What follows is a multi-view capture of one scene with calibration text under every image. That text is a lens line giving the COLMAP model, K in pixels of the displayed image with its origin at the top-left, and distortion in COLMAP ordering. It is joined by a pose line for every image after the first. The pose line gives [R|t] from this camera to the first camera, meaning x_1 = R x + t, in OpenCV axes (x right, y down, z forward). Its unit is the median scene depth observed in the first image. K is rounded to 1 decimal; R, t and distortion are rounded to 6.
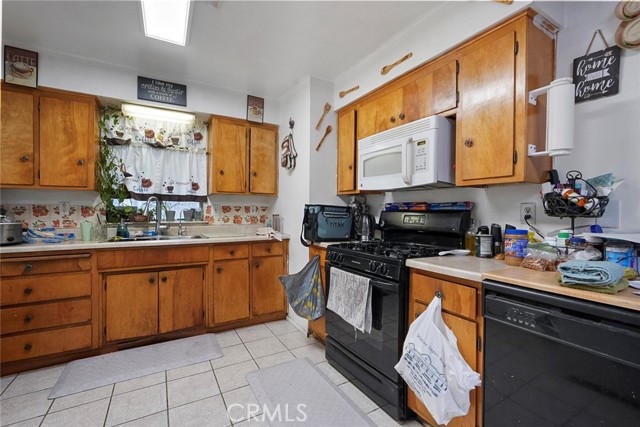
lens RADIAL K [[281.8, 0, 320.3], [0, 281.8, 211.1], [0, 0, 1]] dist [-0.007760, 0.003854]
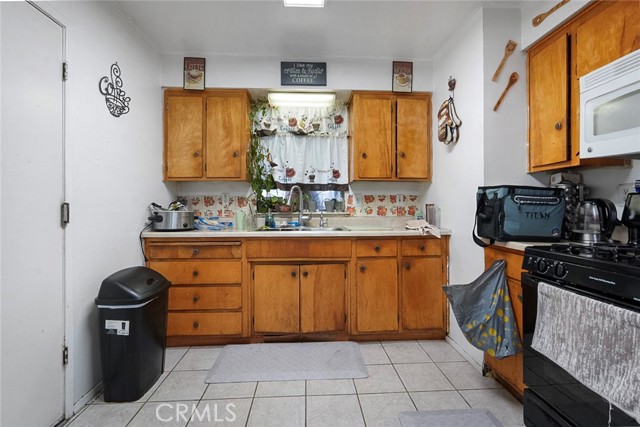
lens RADIAL K [[281.8, 0, 319.5], [0, 281.8, 210.2], [0, 0, 1]] dist [-0.007760, 0.003854]
pose [[0.886949, -0.003400, -0.461856, -0.083914], [0.006355, 0.999968, 0.004845, 0.029102], [0.461824, -0.007232, 0.886942, 0.194406]]
